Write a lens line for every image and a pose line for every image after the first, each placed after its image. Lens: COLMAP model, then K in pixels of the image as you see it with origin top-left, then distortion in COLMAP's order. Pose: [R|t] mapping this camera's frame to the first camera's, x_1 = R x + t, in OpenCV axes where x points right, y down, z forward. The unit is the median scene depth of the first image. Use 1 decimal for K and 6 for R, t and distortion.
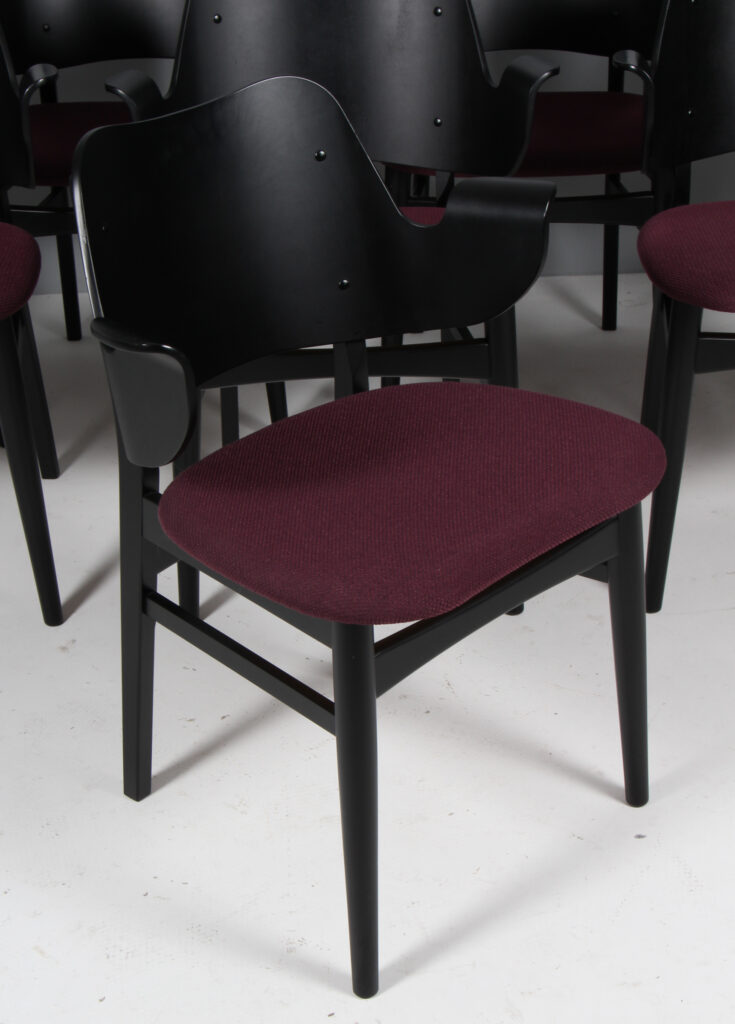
lens RADIAL K [[1929.4, 0, 356.3], [0, 1929.4, 579.4], [0, 0, 1]] dist [-0.008672, 1.098286]
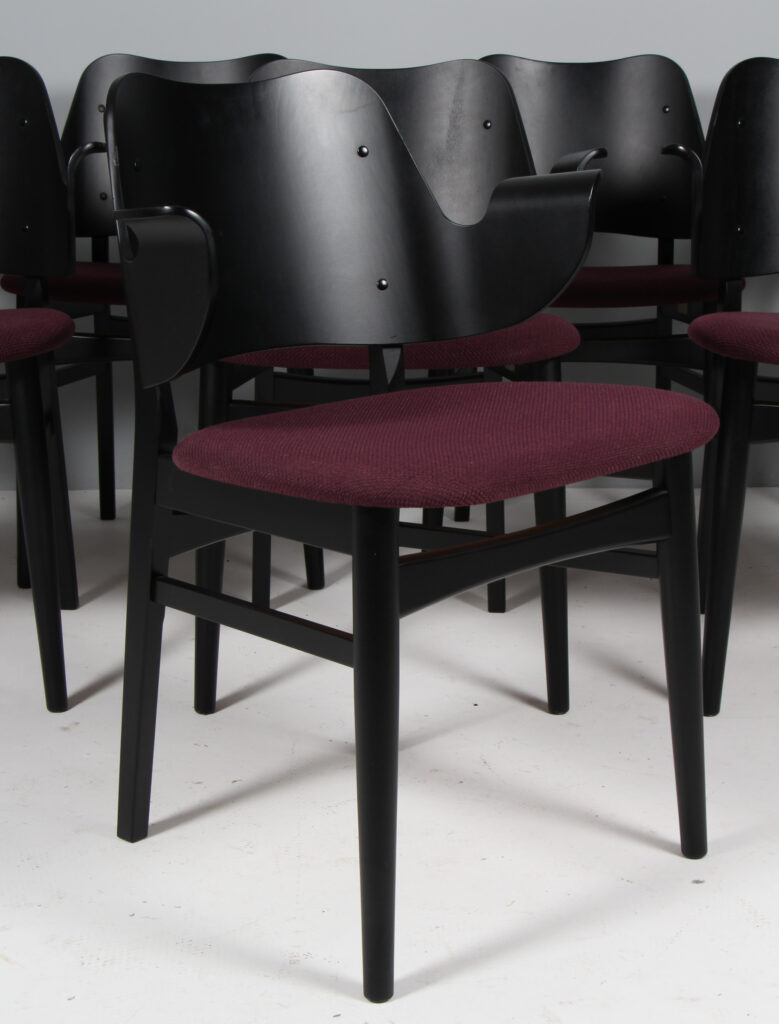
lens RADIAL K [[1969.3, 0, 389.5], [0, 1969.3, 512.0], [0, 0, 1]] dist [0.062178, 0.141757]
pose [[0.999450, 0.029350, -0.015428, 0.015936], [-0.032545, 0.957346, -0.287104, 0.242033], [0.006343, 0.287448, 0.957775, 0.091495]]
